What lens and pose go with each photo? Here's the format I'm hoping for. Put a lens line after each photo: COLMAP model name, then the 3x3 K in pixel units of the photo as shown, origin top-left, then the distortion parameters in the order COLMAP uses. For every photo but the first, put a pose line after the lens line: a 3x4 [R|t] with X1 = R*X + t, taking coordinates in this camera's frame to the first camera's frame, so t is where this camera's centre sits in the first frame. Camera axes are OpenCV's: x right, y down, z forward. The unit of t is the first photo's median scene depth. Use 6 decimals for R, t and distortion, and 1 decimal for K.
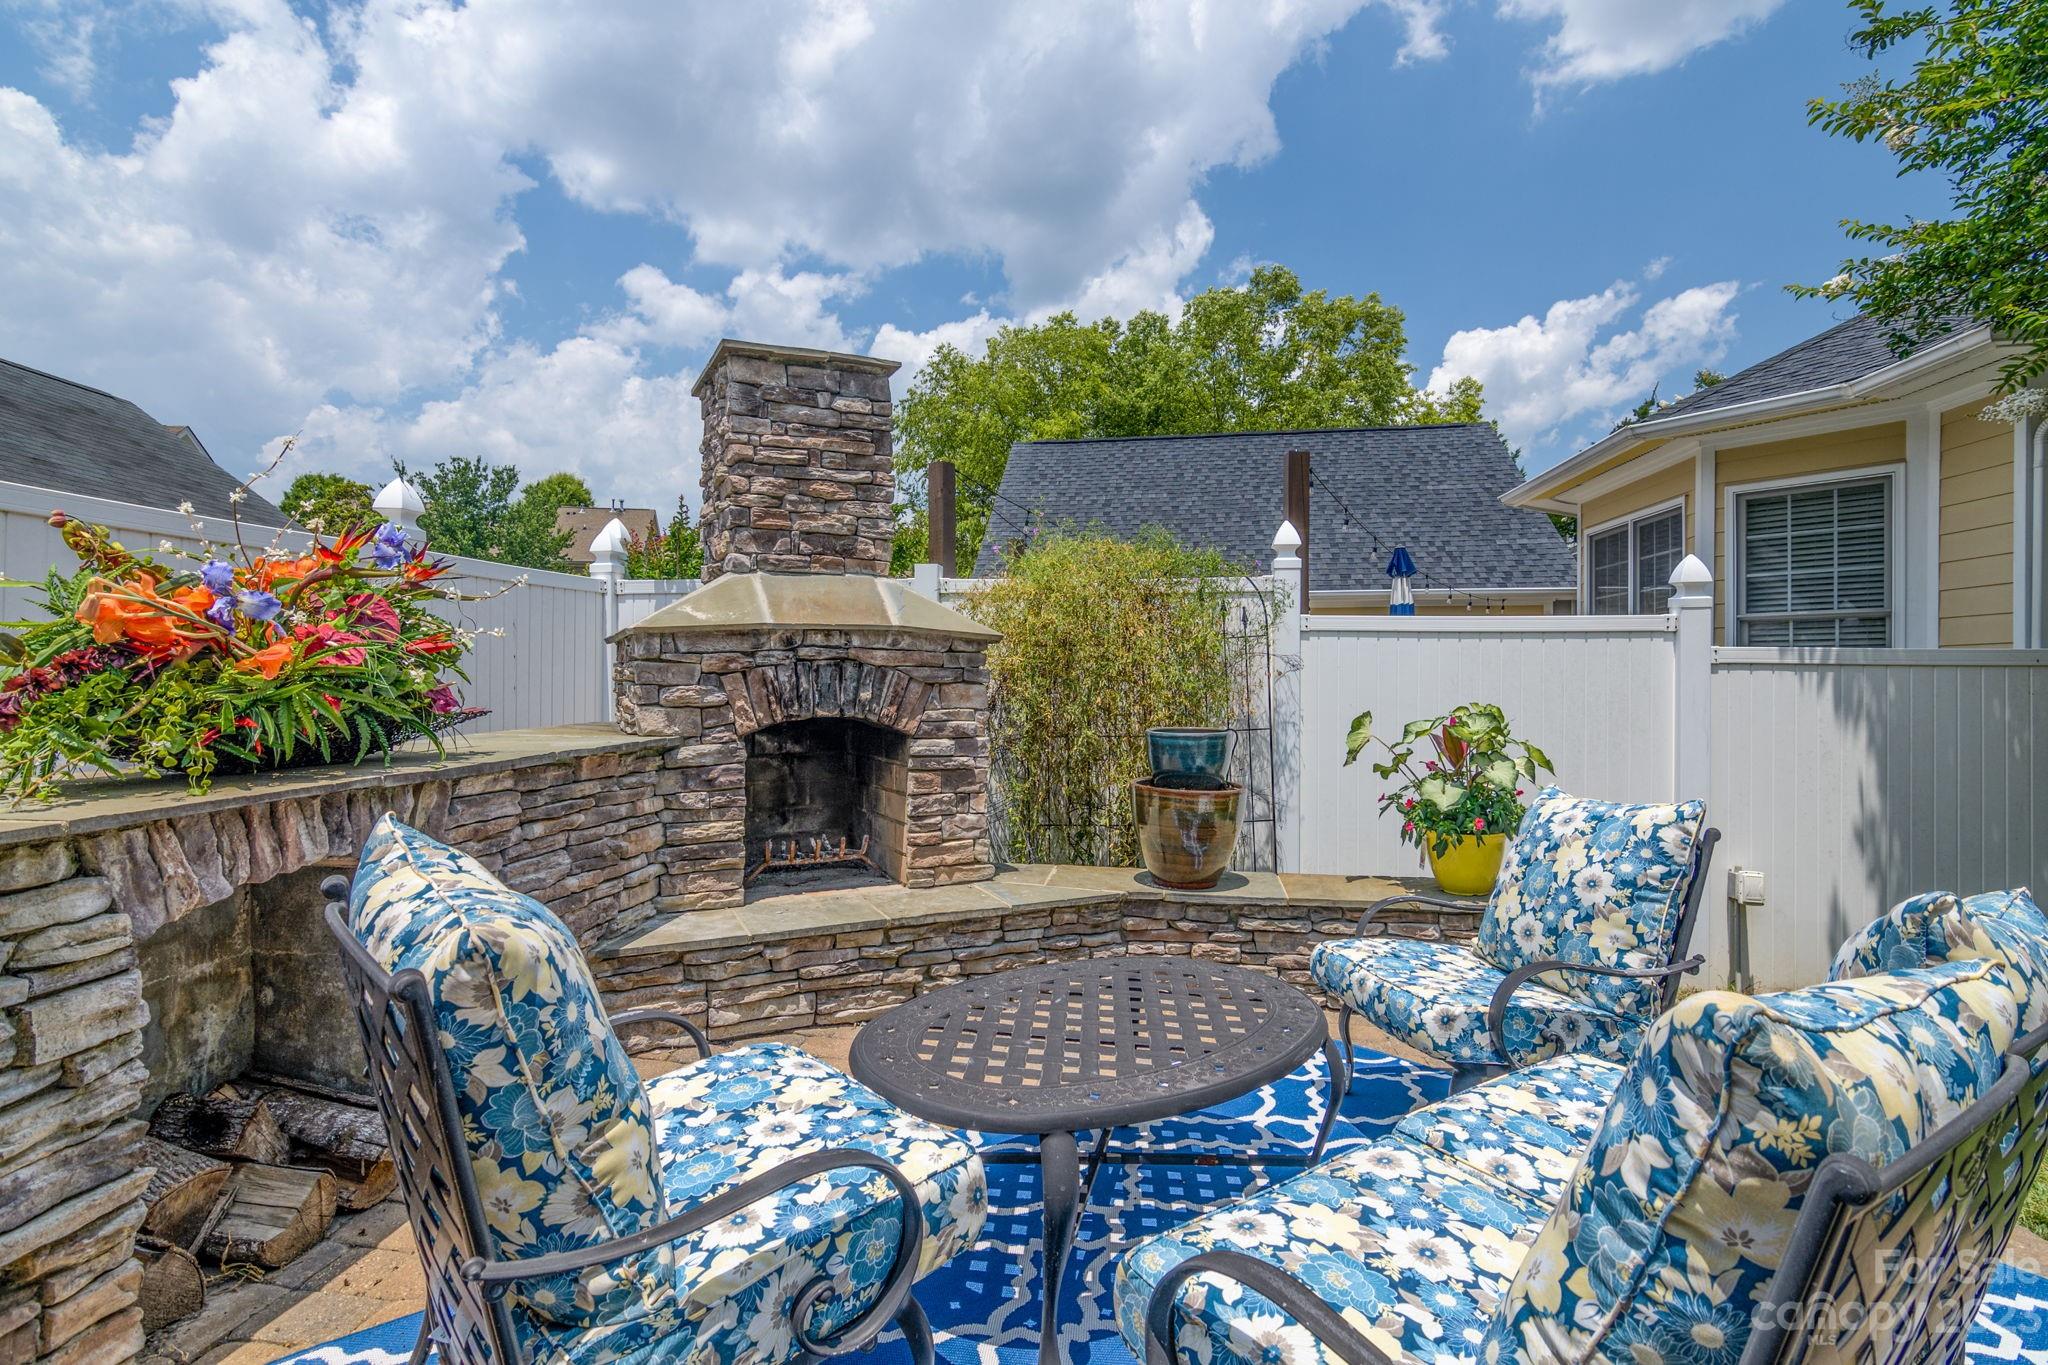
lens RADIAL K [[1004.5, 0, 1024.0], [0, 1004.5, 682.5], [0, 0, 1]] dist [0.000079, 0.000013]
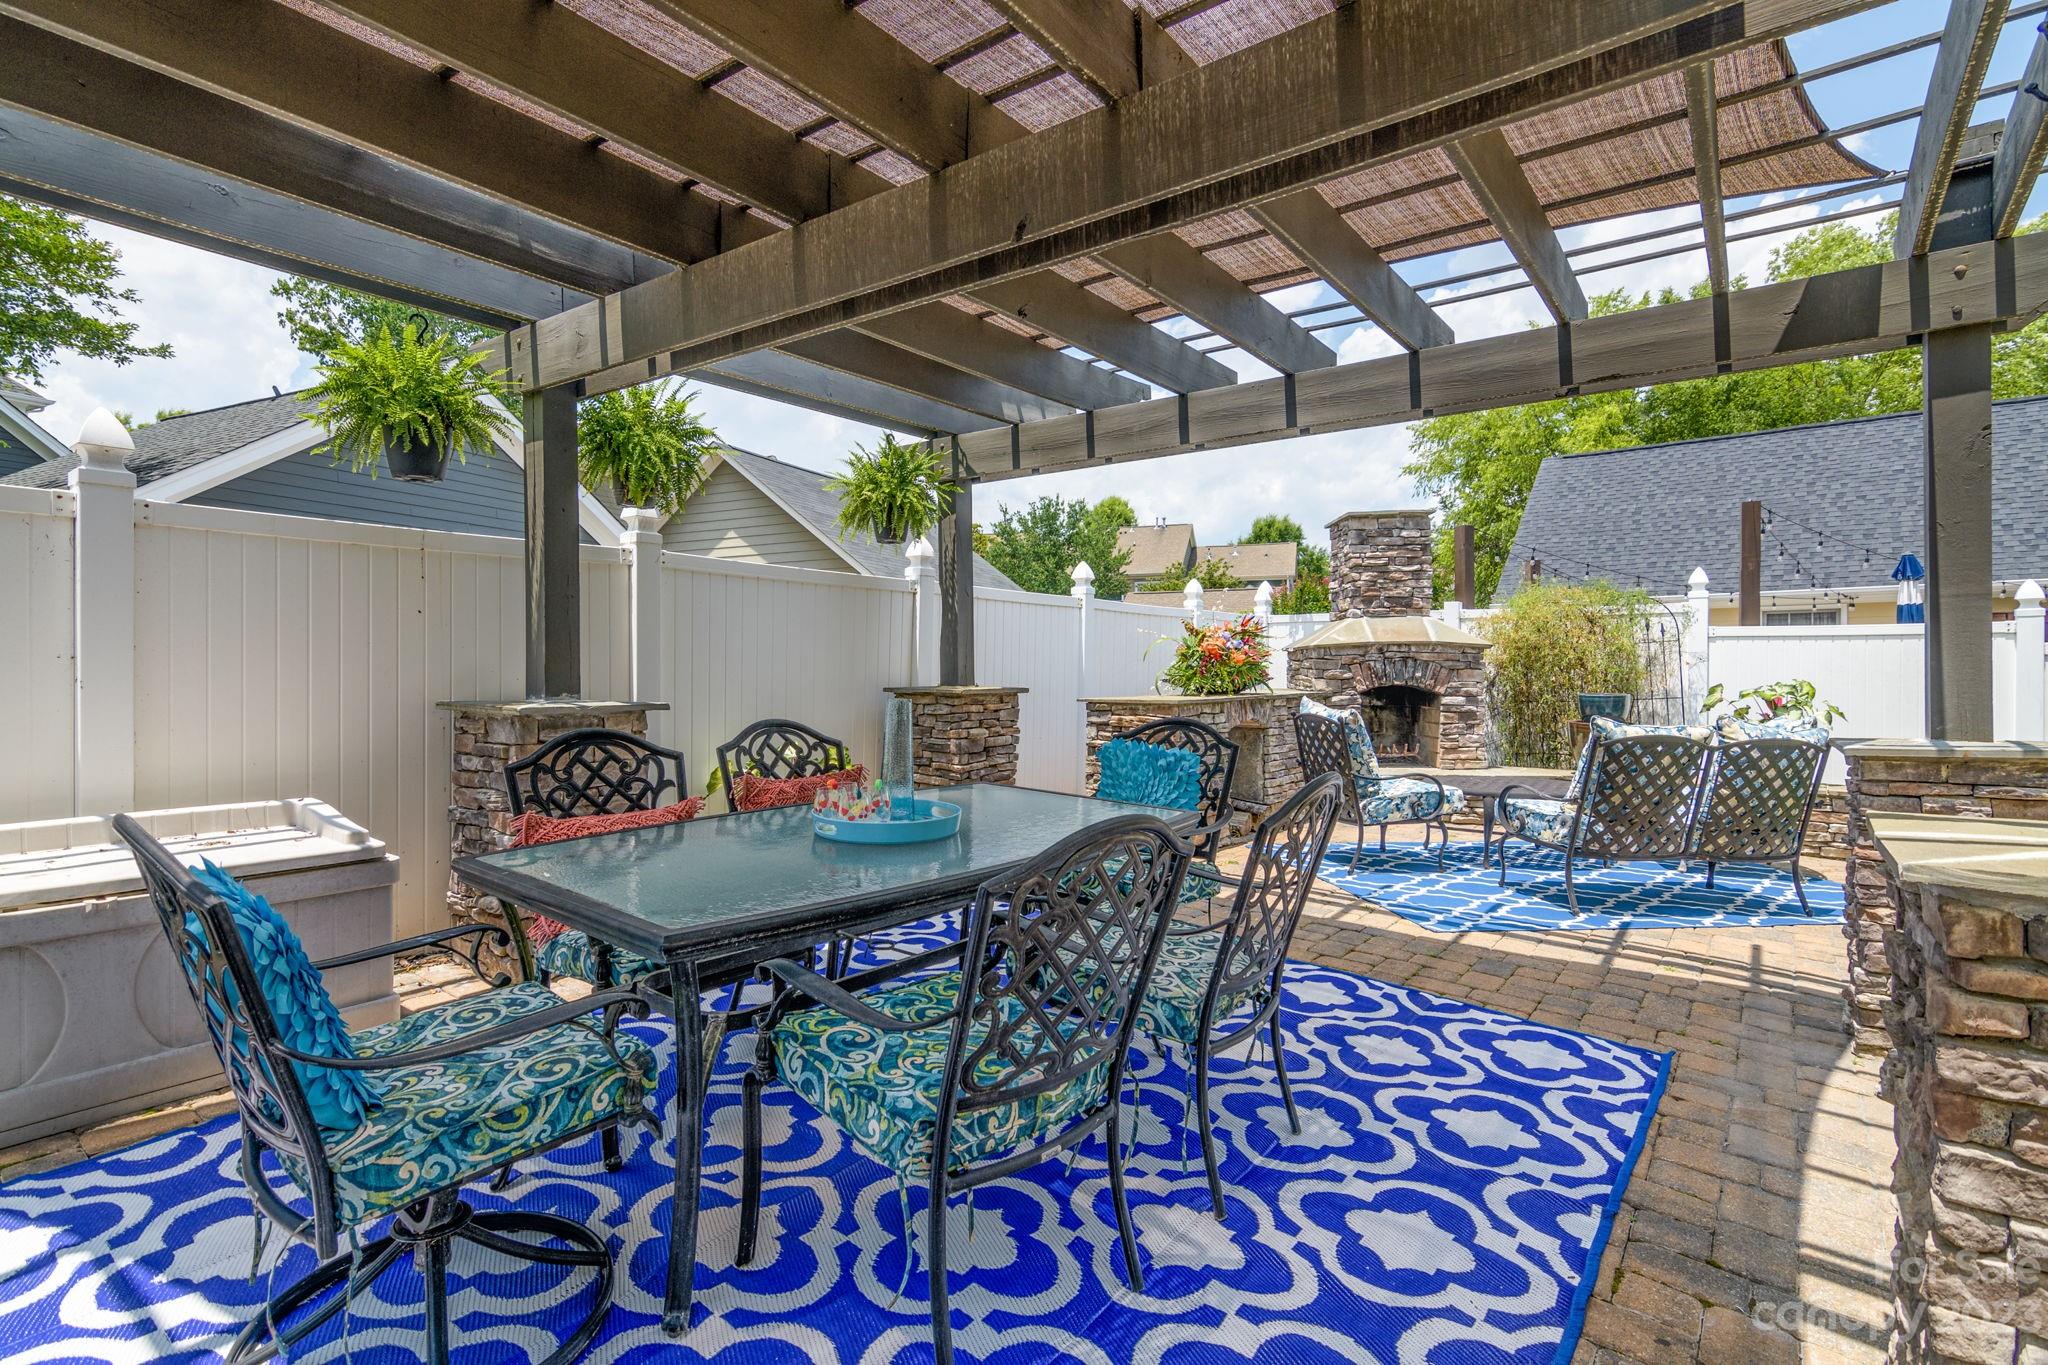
lens RADIAL K [[929.6, 0, 1025.8], [0, 929.6, 672.5], [0, 0, 1]] dist [-0.000259, -0.000173]
pose [[0.861133, -0.001183, -0.508379, 0.118551], [-0.002220, 0.999979, -0.006088, 0.021110], [0.508376, 0.006371, 0.861112, -1.048111]]
